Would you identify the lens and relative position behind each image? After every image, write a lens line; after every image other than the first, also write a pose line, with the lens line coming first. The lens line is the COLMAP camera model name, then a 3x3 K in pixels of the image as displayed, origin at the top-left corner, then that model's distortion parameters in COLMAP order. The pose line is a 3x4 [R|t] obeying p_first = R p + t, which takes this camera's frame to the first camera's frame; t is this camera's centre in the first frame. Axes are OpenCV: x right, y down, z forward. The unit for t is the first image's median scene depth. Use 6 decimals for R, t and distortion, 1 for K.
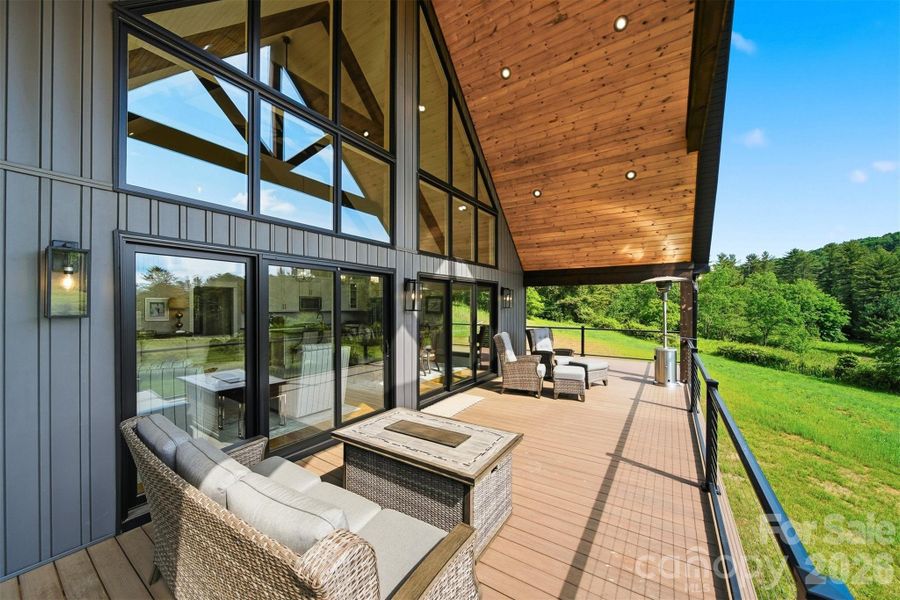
lens RADIAL K [[322.5, 0, 445.1], [0, 322.5, 306.3], [0, 0, 1]] dist [-0.000864, -0.001122]
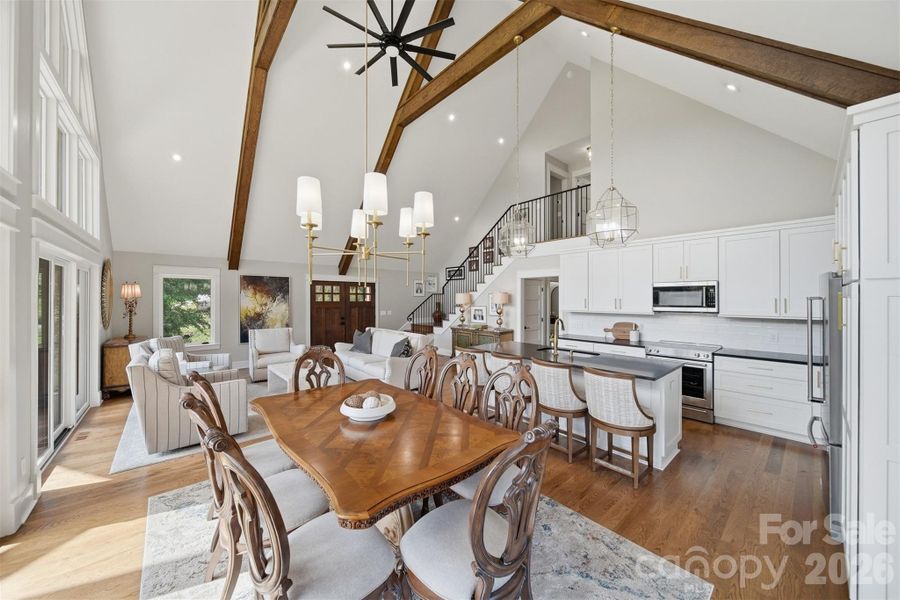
lens RADIAL K [[322.5, 0, 443.6], [0, 322.5, 295.9], [0, 0, 1]] dist [-0.000864, -0.001122]
pose [[-0.269212, -0.009370, -0.963035, 0.138173], [-0.005951, 0.999950, -0.008066, -0.009000], [0.963062, 0.003560, -0.269254, 1.304557]]
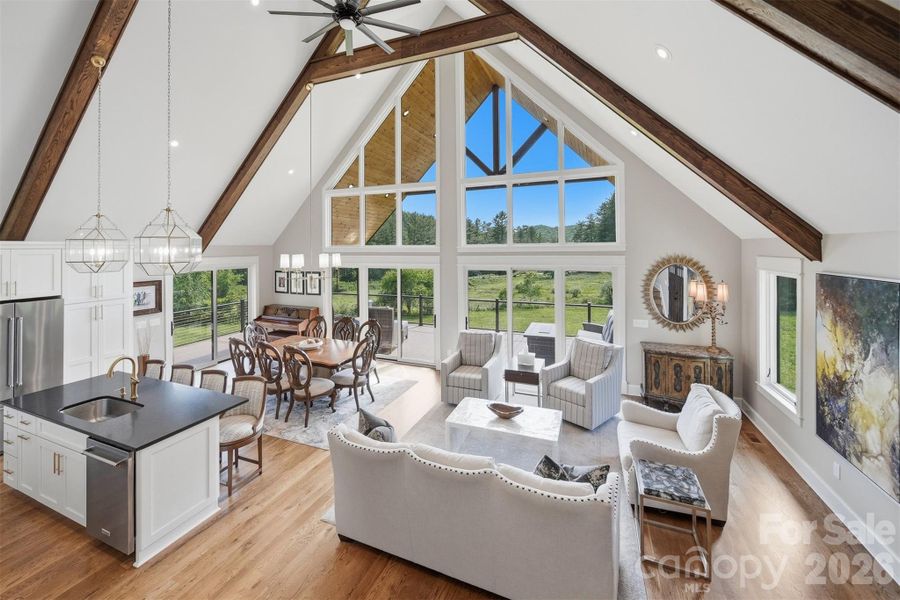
lens RADIAL K [[363.0, 0, 441.3], [0, 363.0, 244.2], [0, 0, 1]] dist [-0.001475, 0.000286]
pose [[-0.198669, 0.010923, 0.980006, -1.165833], [0.014084, 0.999866, -0.008290, -0.134412], [-0.979966, 0.012155, -0.198796, 0.976821]]
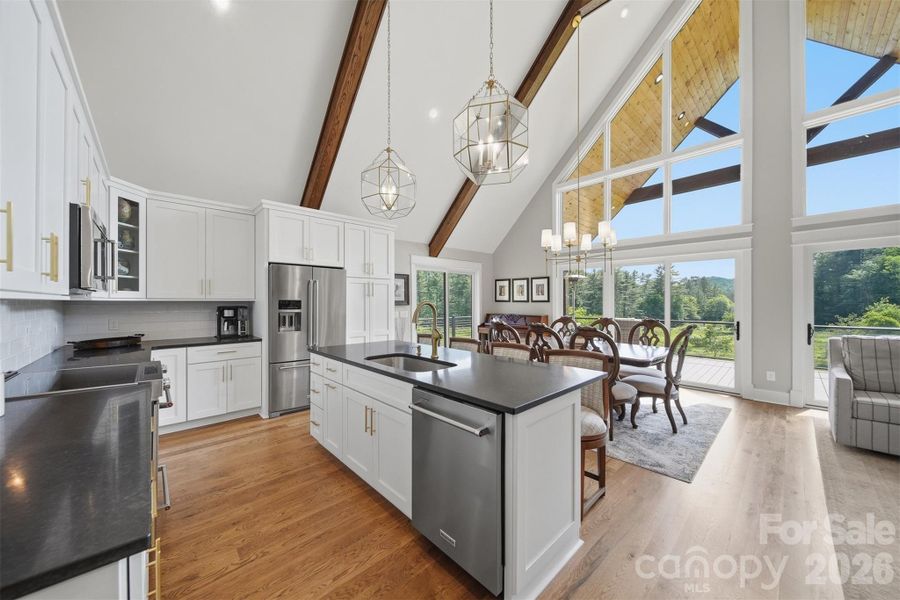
lens RADIAL K [[322.5, 0, 447.4], [0, 322.5, 301.1], [0, 0, 1]] dist [-0.000864, -0.001122]
pose [[0.212691, 0.001494, 0.977118, -0.888864], [0.003486, 0.999991, -0.002287, 0.027754], [-0.977113, 0.003892, 0.212684, 1.242055]]
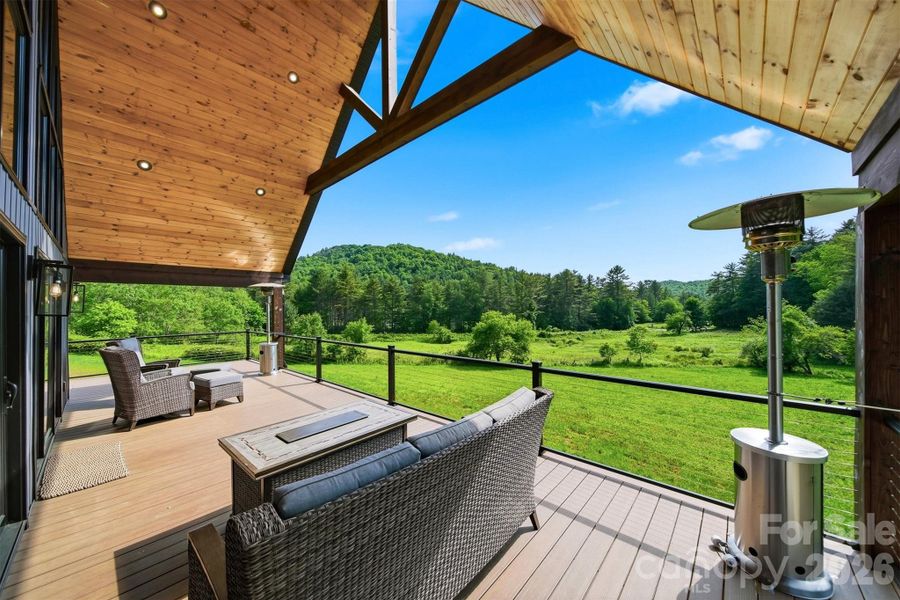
lens RADIAL K [[322.5, 0, 449.9], [0, 322.5, 302.3], [0, 0, 1]] dist [-0.000864, -0.001122]
pose [[0.133250, 0.011211, 0.991019, -0.396297], [0.016810, 0.999767, -0.013570, 0.006302], [-0.990940, 0.018467, 0.133031, 0.173055]]
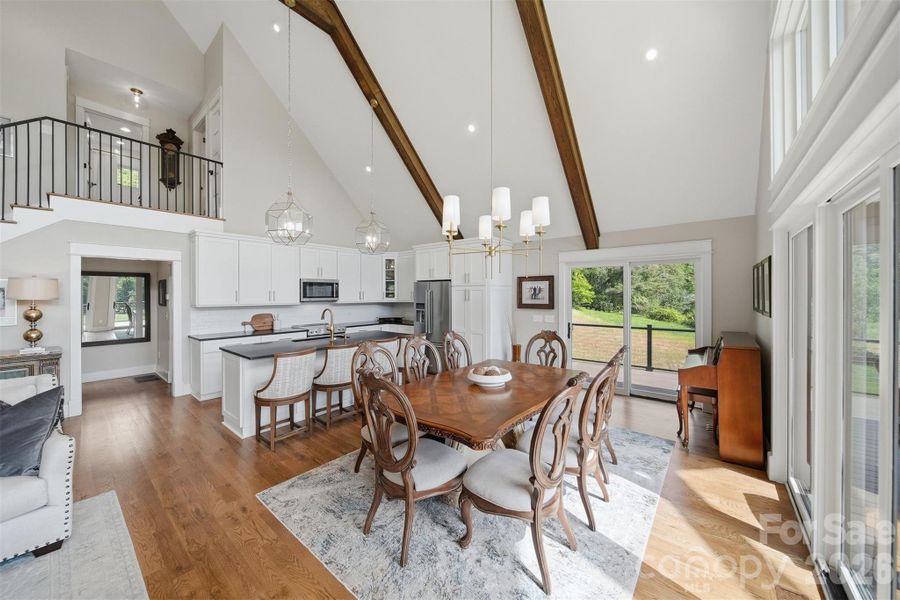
lens RADIAL K [[322.5, 0, 453.9], [0, 322.5, 295.8], [0, 0, 1]] dist [-0.000864, -0.001122]
pose [[0.997031, -0.001094, -0.076990, -0.199784], [0.001234, 0.999998, 0.001765, -0.000168], [0.076988, -0.001855, 0.997030, 0.682813]]
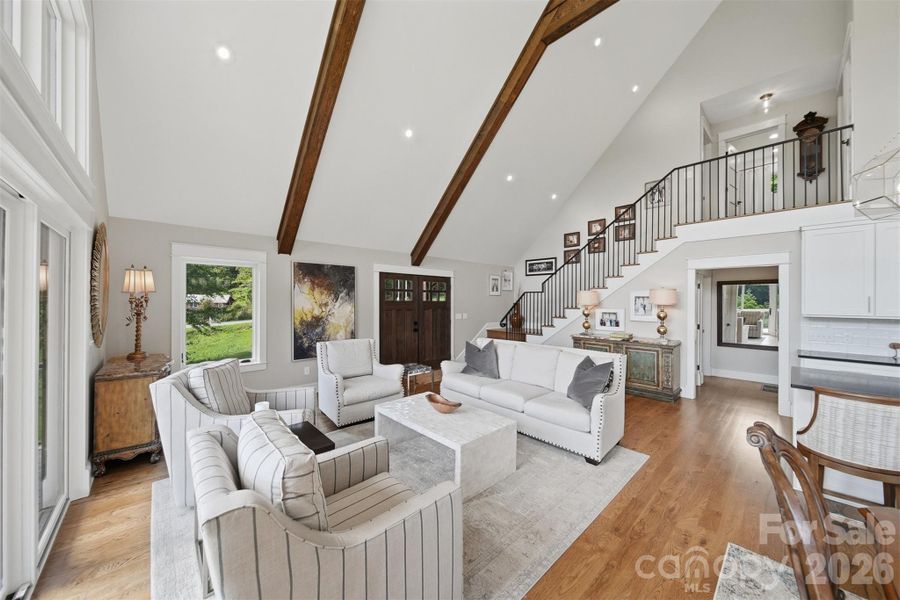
lens RADIAL K [[322.5, 0, 443.9], [0, 322.5, 297.9], [0, 0, 1]] dist [-0.000864, -0.001122]
pose [[-0.237706, -0.010193, -0.971284, -0.084152], [-0.010723, 0.999912, -0.007869, 0.002545], [0.971278, 0.008545, -0.237794, 0.856689]]
